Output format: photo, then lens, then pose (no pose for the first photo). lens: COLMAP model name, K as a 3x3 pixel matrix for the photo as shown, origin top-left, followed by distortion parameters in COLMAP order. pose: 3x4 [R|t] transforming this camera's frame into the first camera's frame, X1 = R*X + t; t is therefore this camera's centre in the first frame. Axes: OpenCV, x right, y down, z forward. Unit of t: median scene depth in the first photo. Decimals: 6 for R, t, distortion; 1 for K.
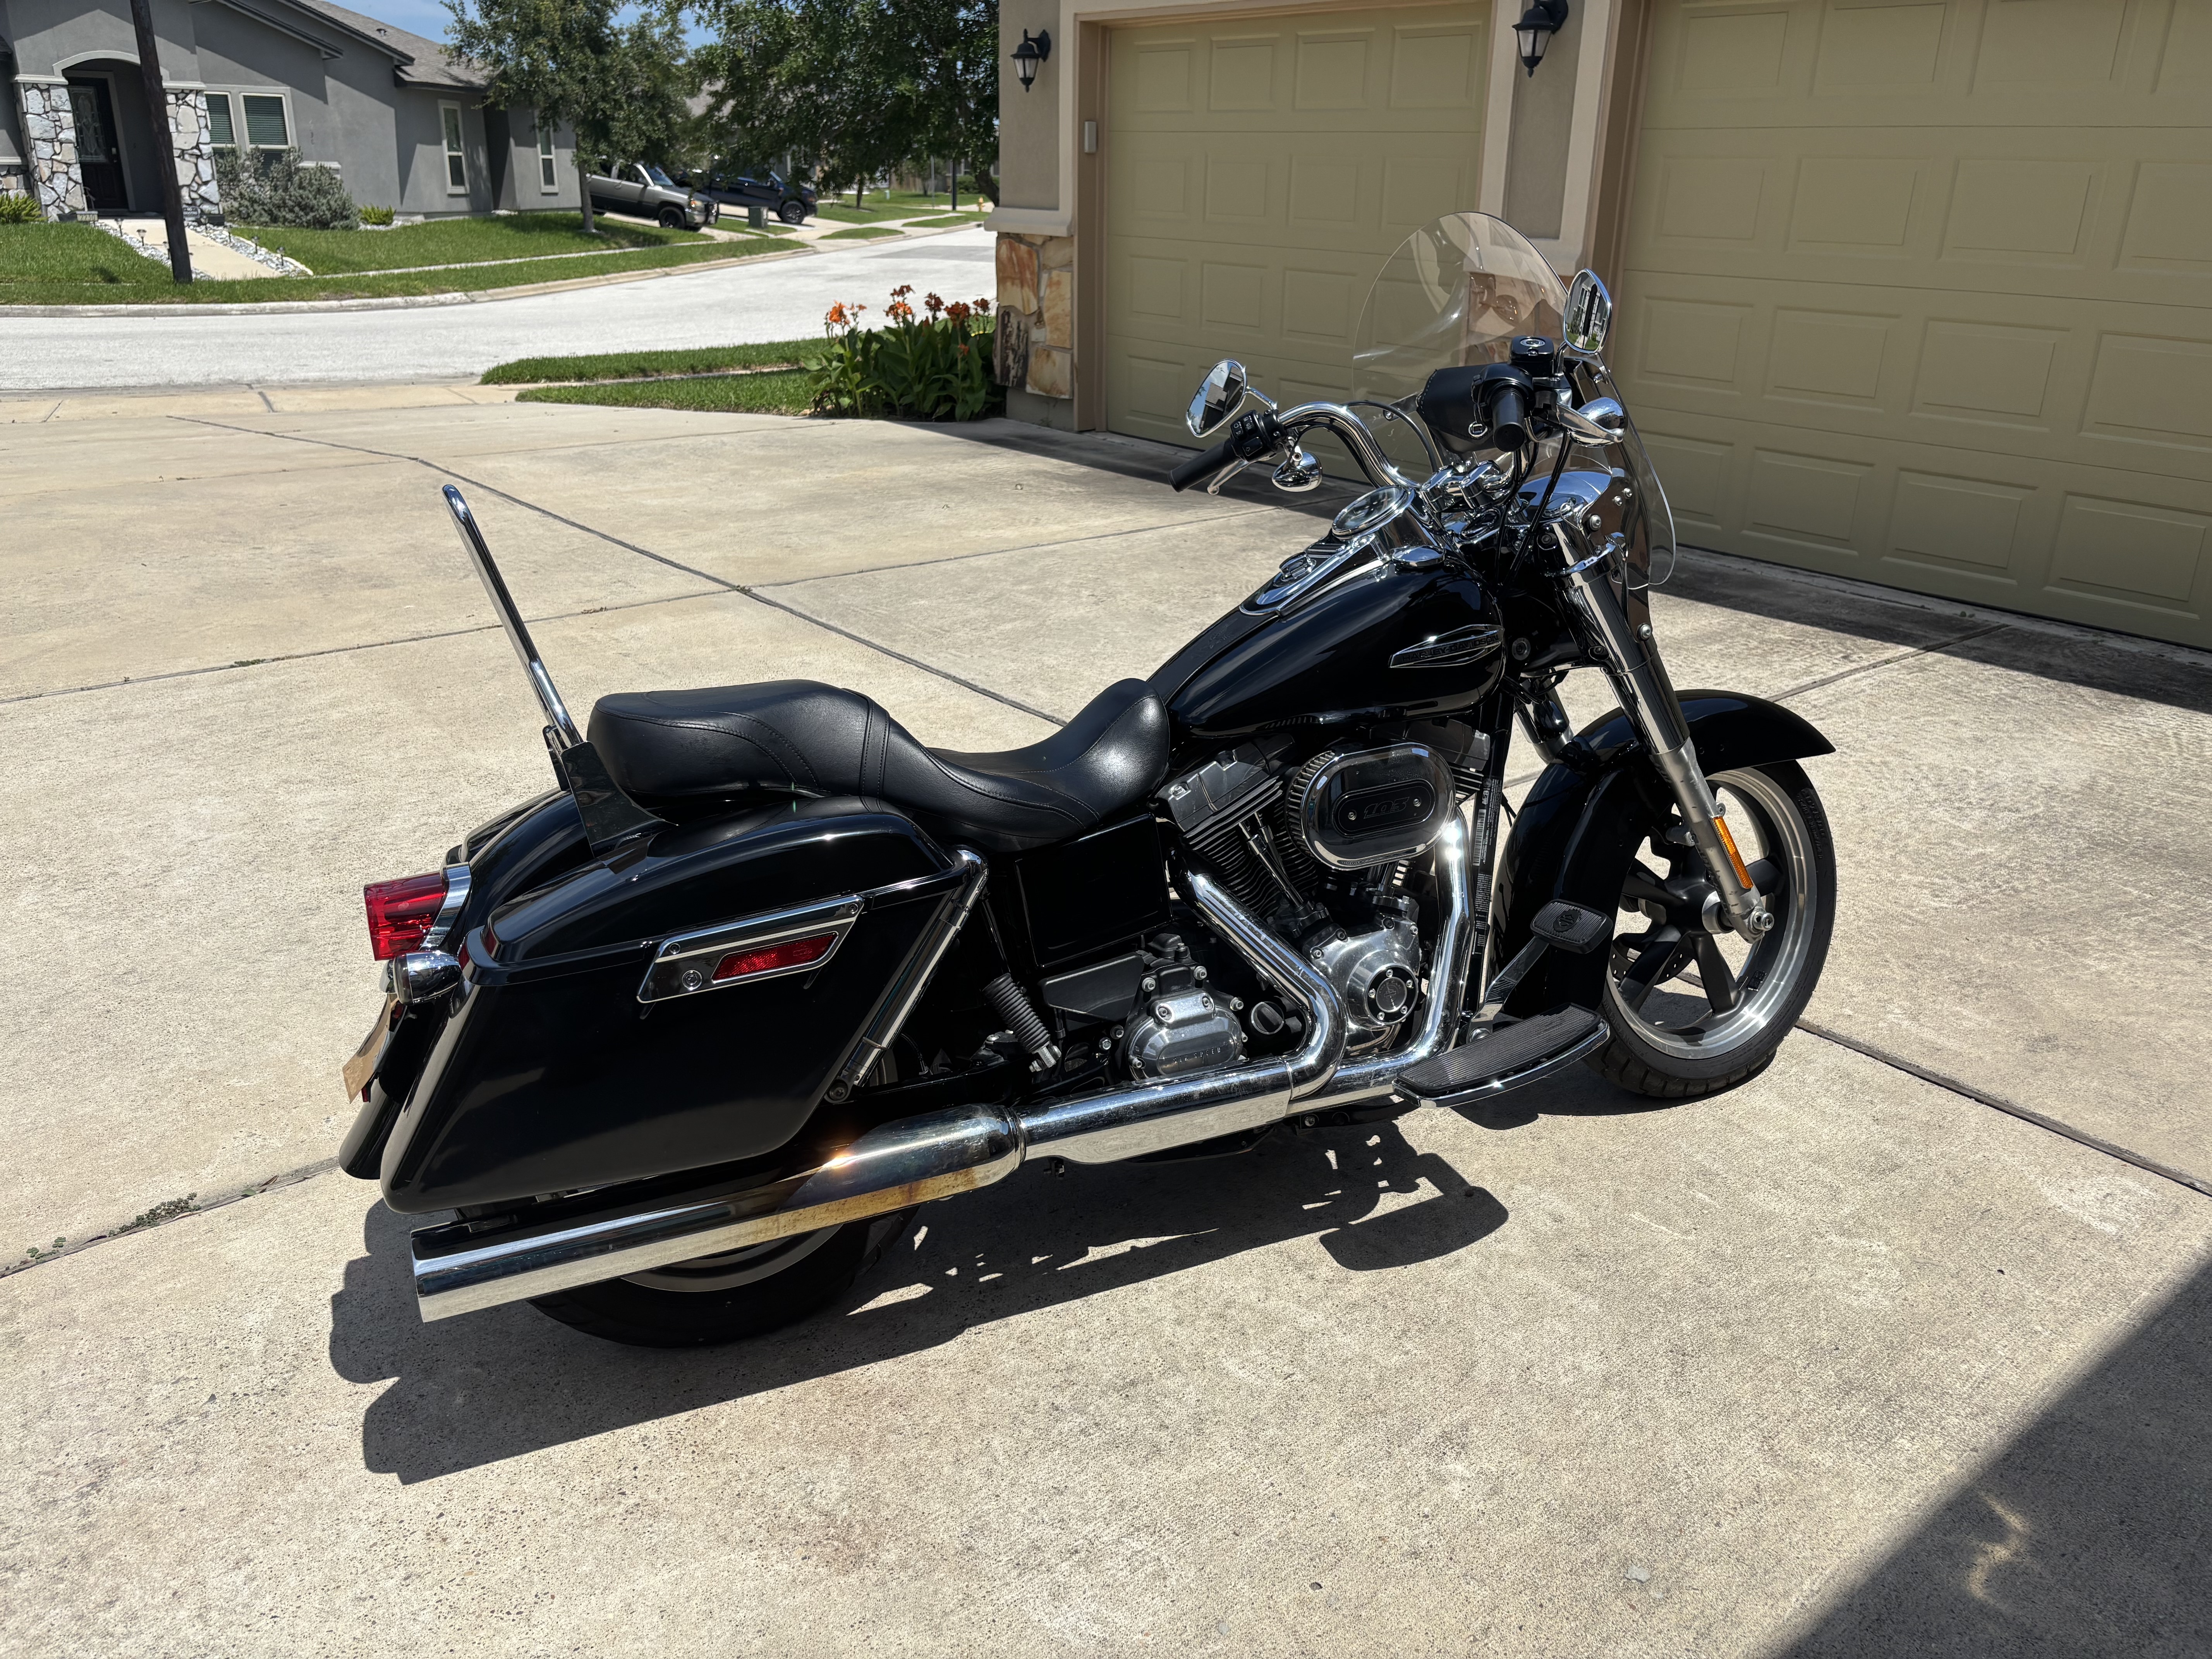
lens RADIAL K [[1665.5, 0, 1113.8], [0, 1665.5, 843.5], [0, 0, 1]] dist [0.044167, -0.049170]
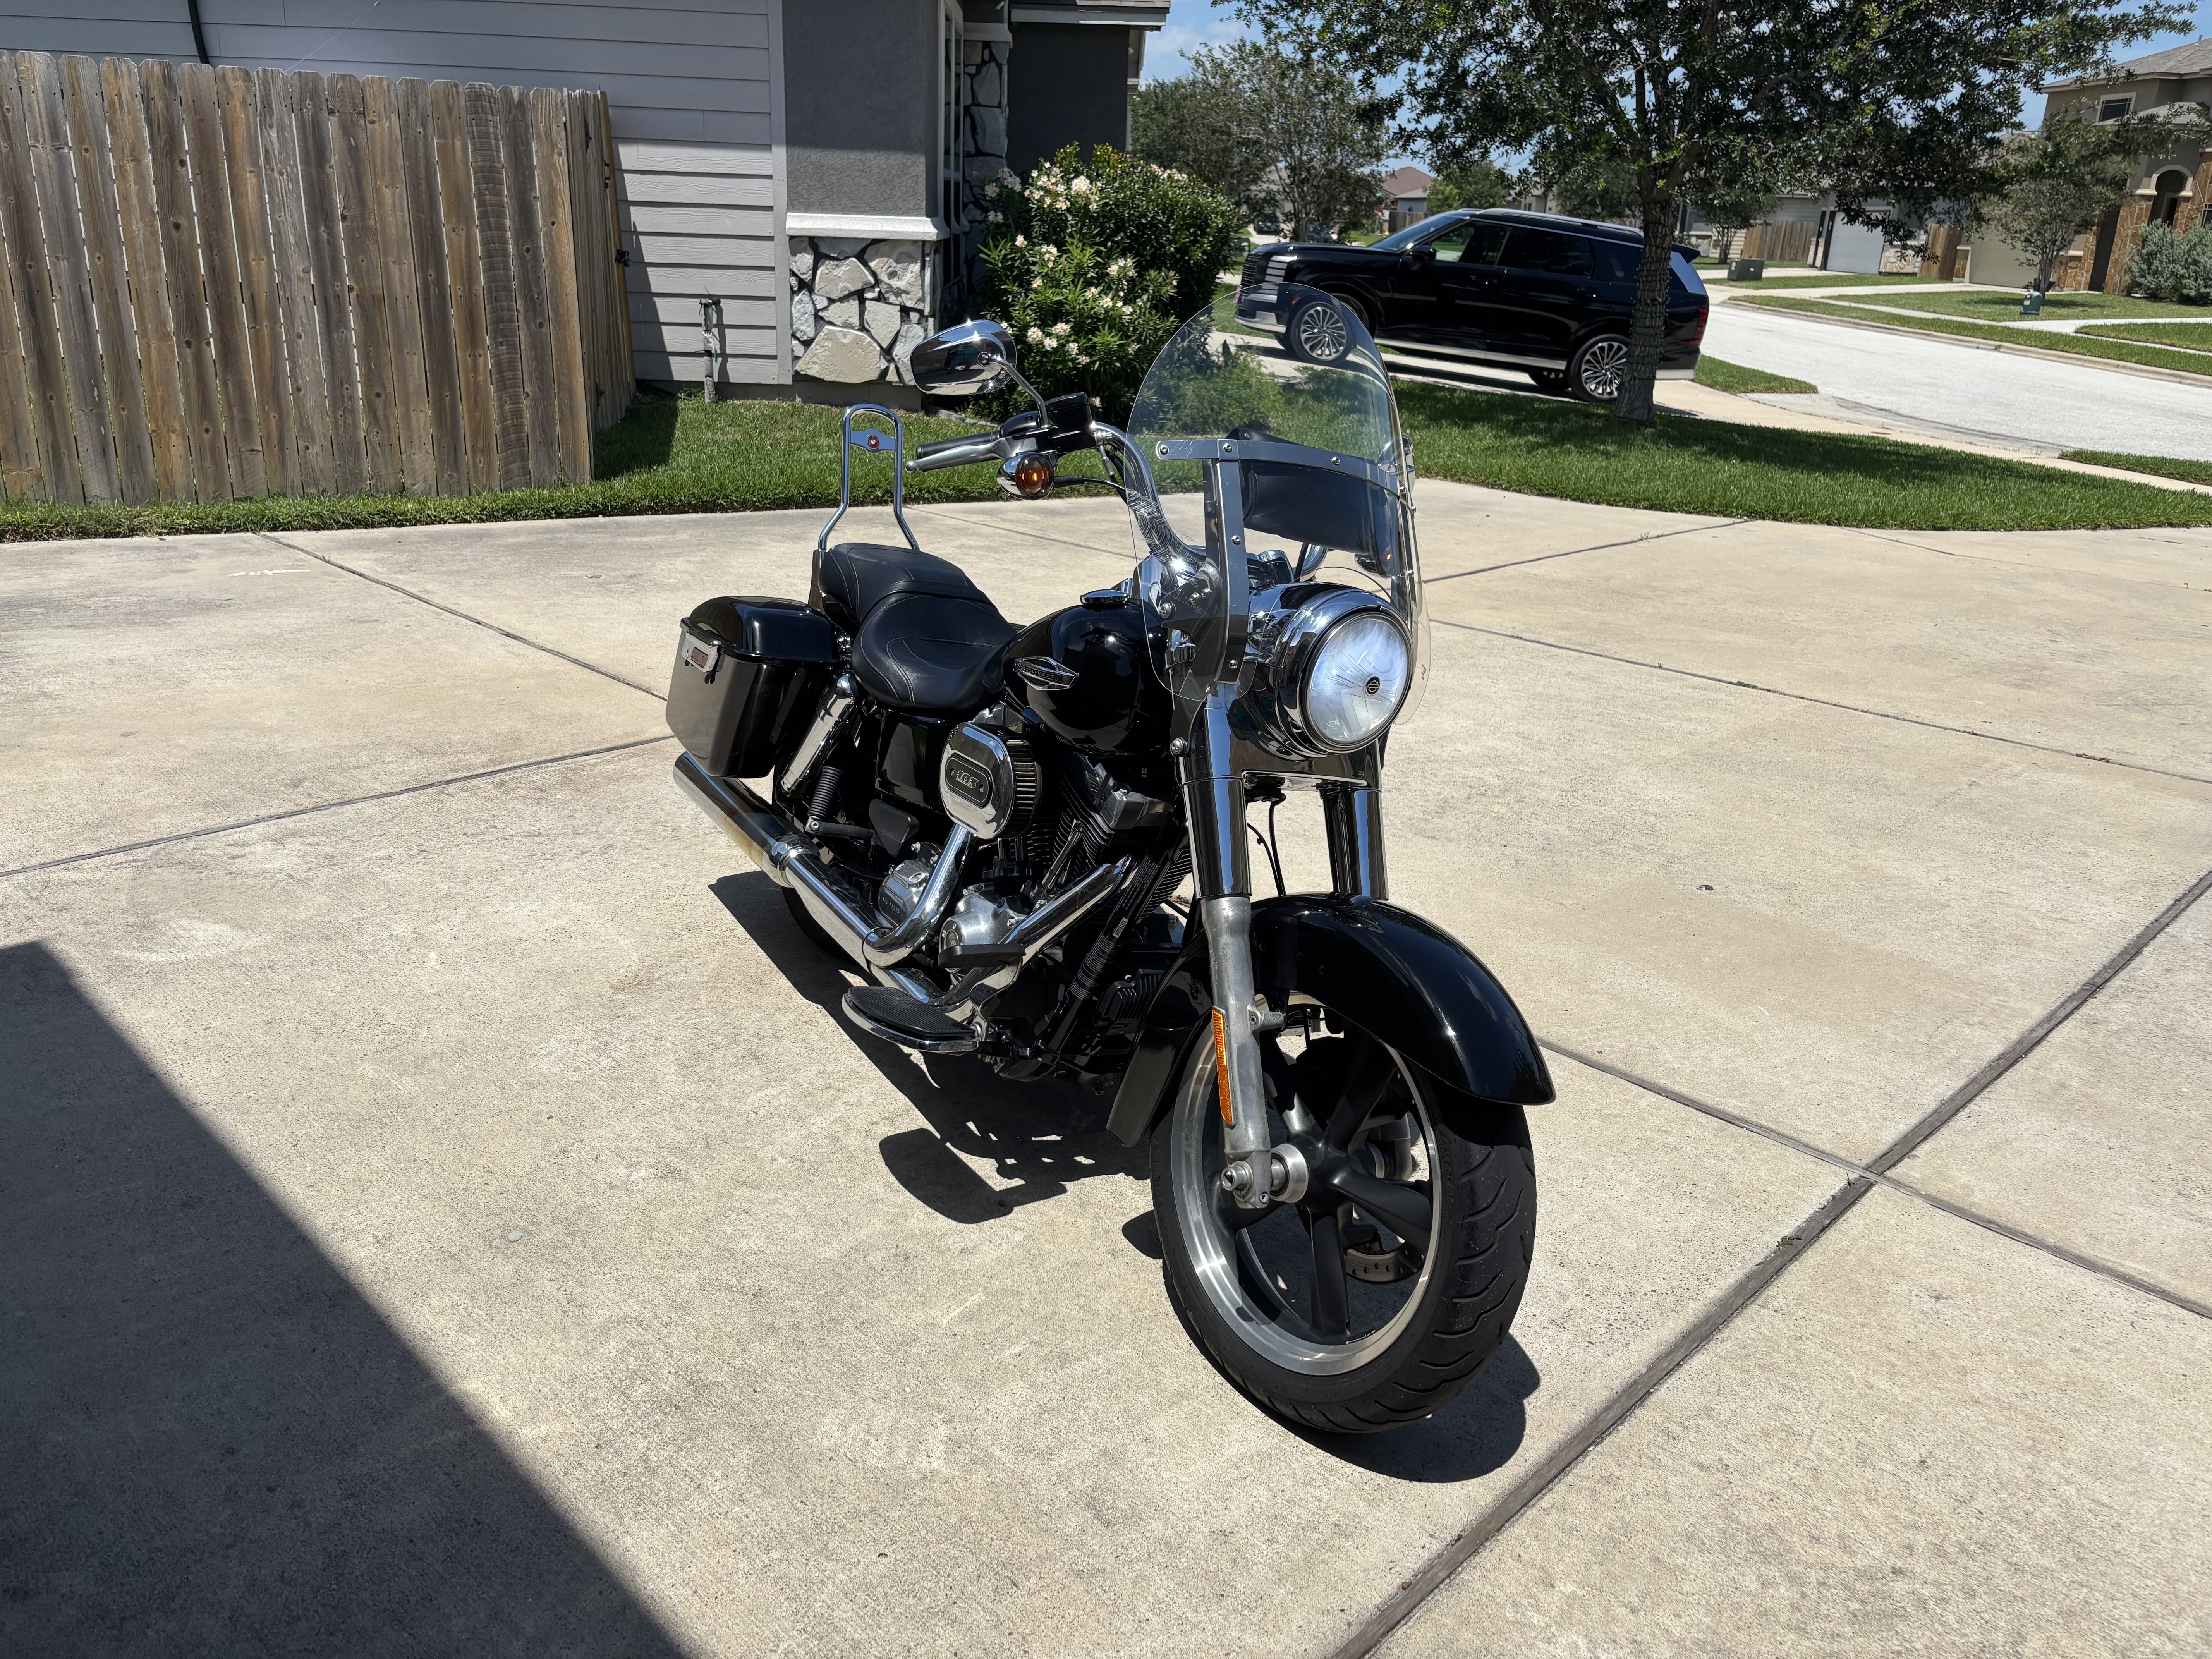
lens RADIAL K [[1666.8, 0, 1107.7], [0, 1666.8, 812.2], [0, 0, 1]] dist [0.043508, -0.035065]
pose [[0.101640, 0.319014, -0.942284, 0.291844], [-0.400735, 0.880071, 0.254726, -0.077056], [0.910539, 0.351716, 0.217290, 0.194595]]
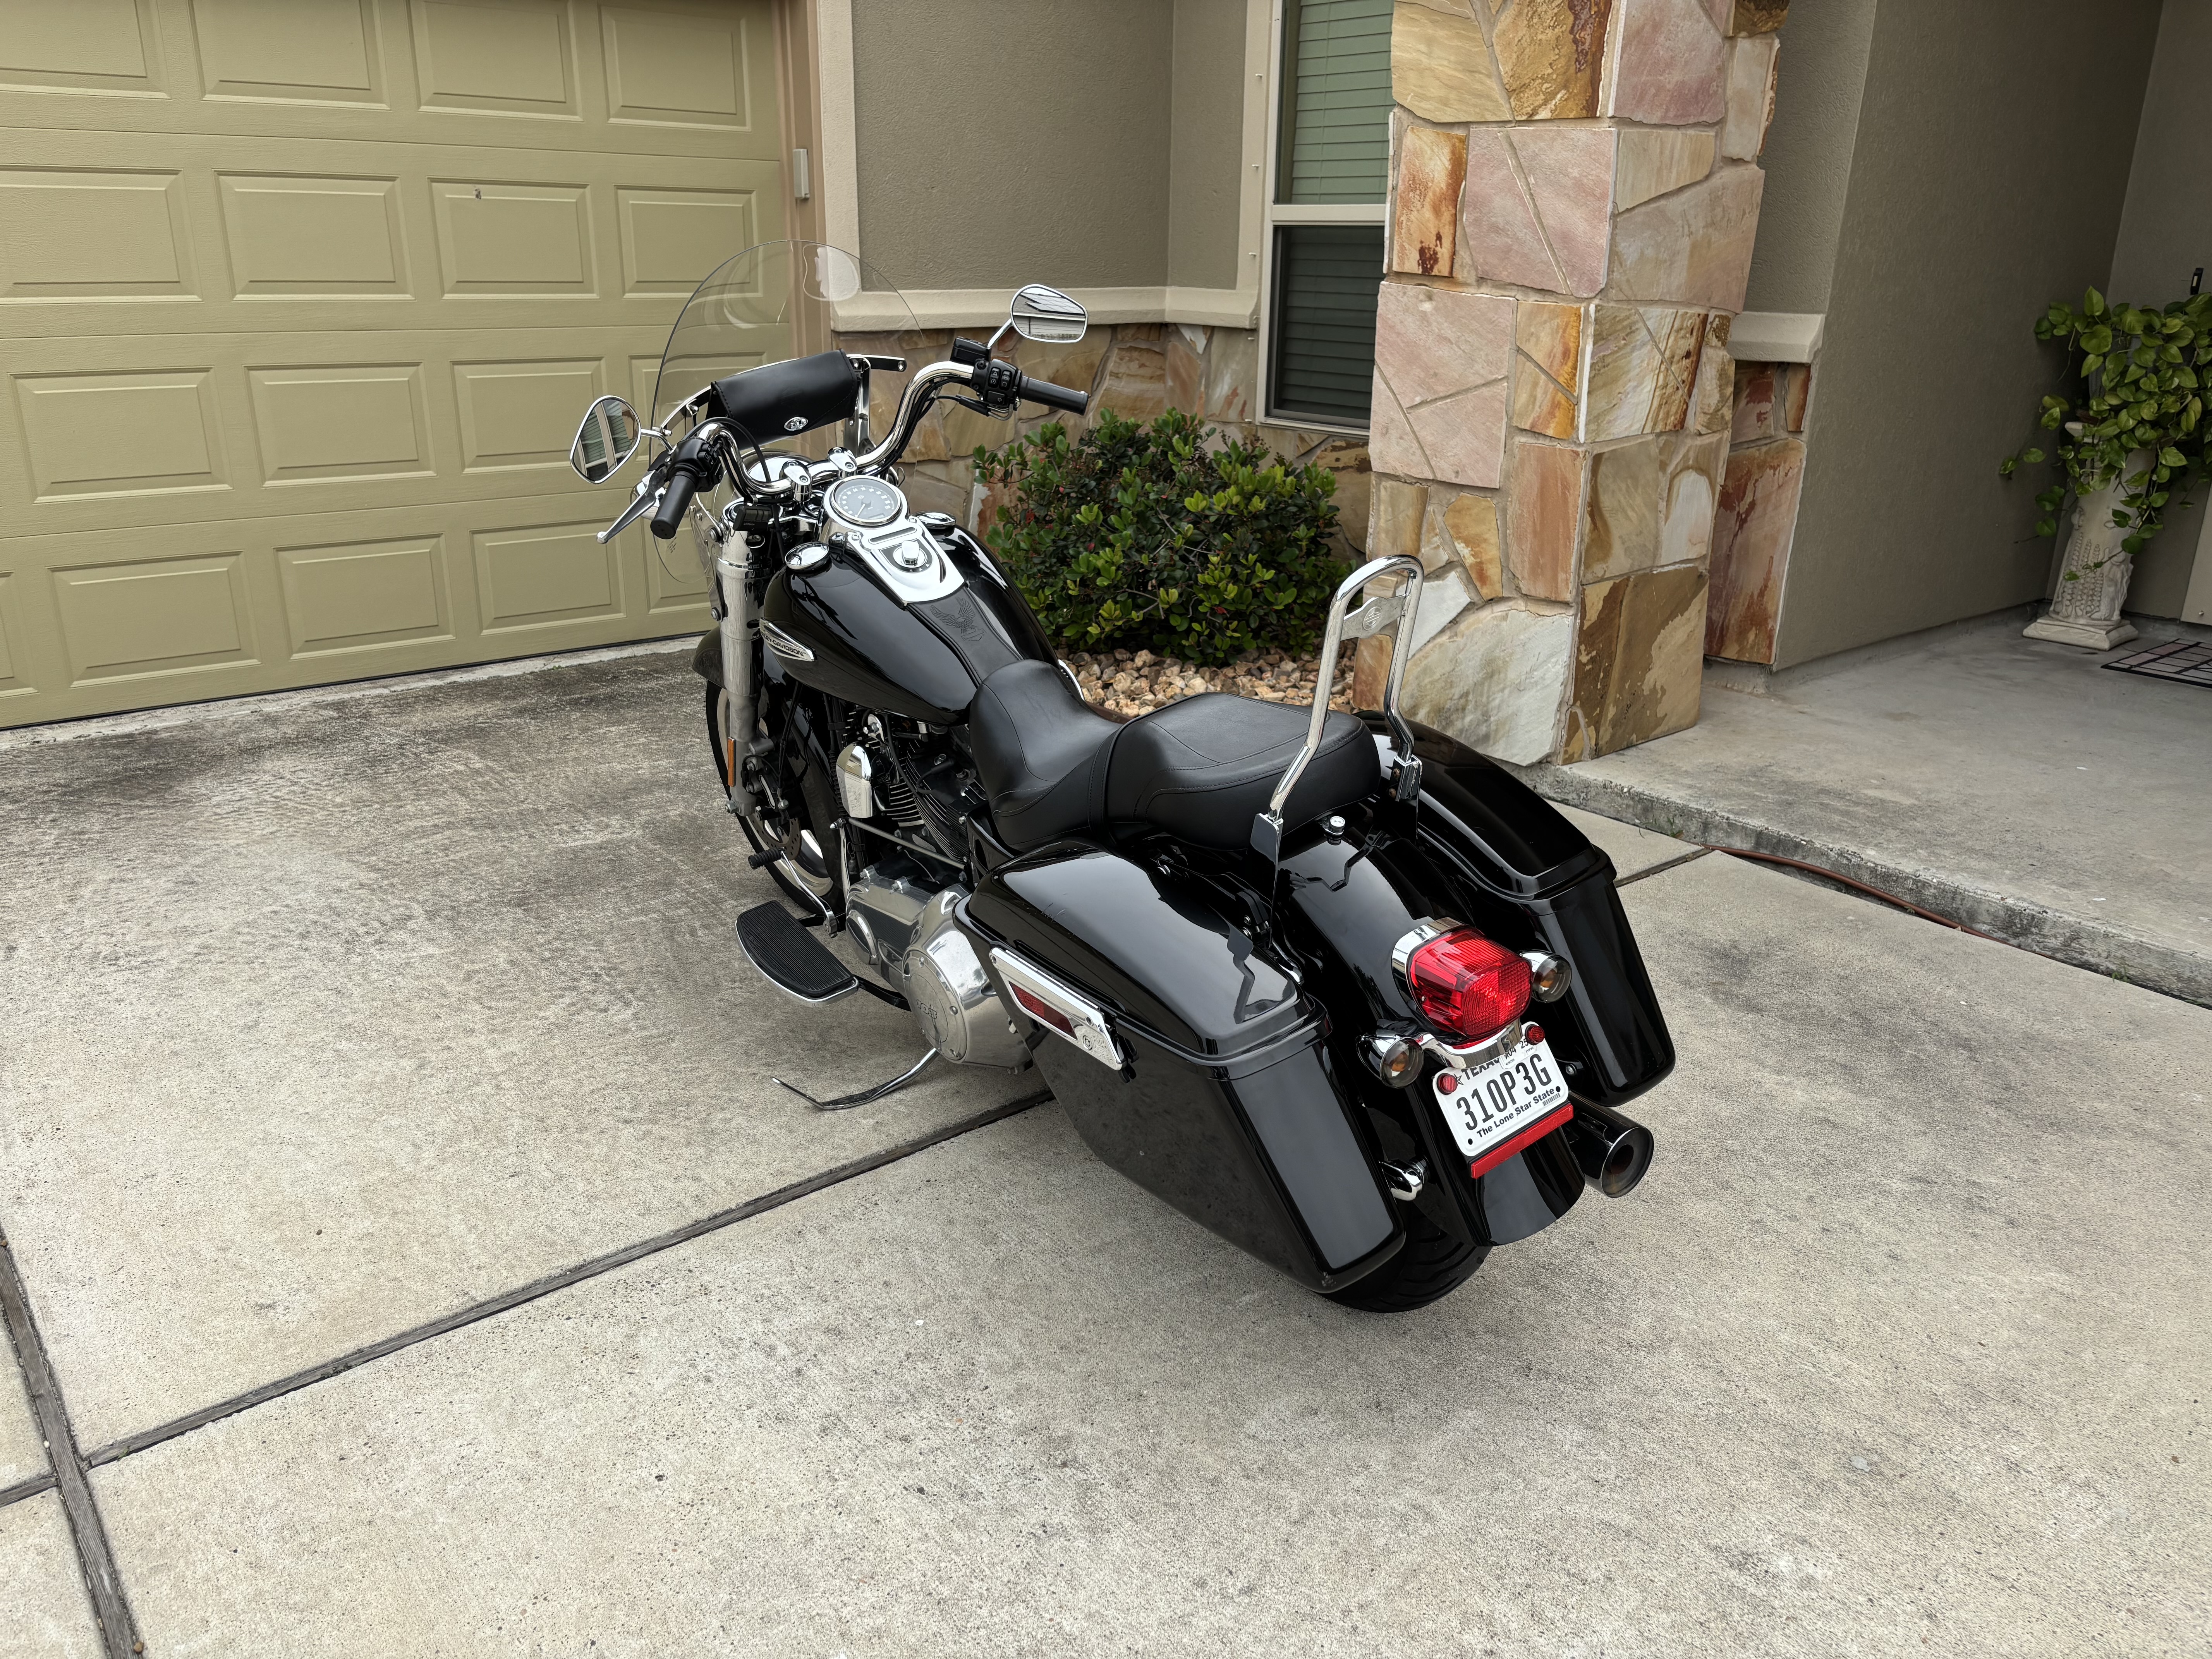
lens RADIAL K [[1665.5, 0, 1113.8], [0, 1665.5, 843.5], [0, 0, 1]] dist [0.044167, -0.049170]
pose [[0.001091, -0.368734, 0.929534, -0.110883], [0.361318, 0.866883, 0.343457, -0.093597], [-0.932442, 0.335483, 0.134176, 0.224162]]
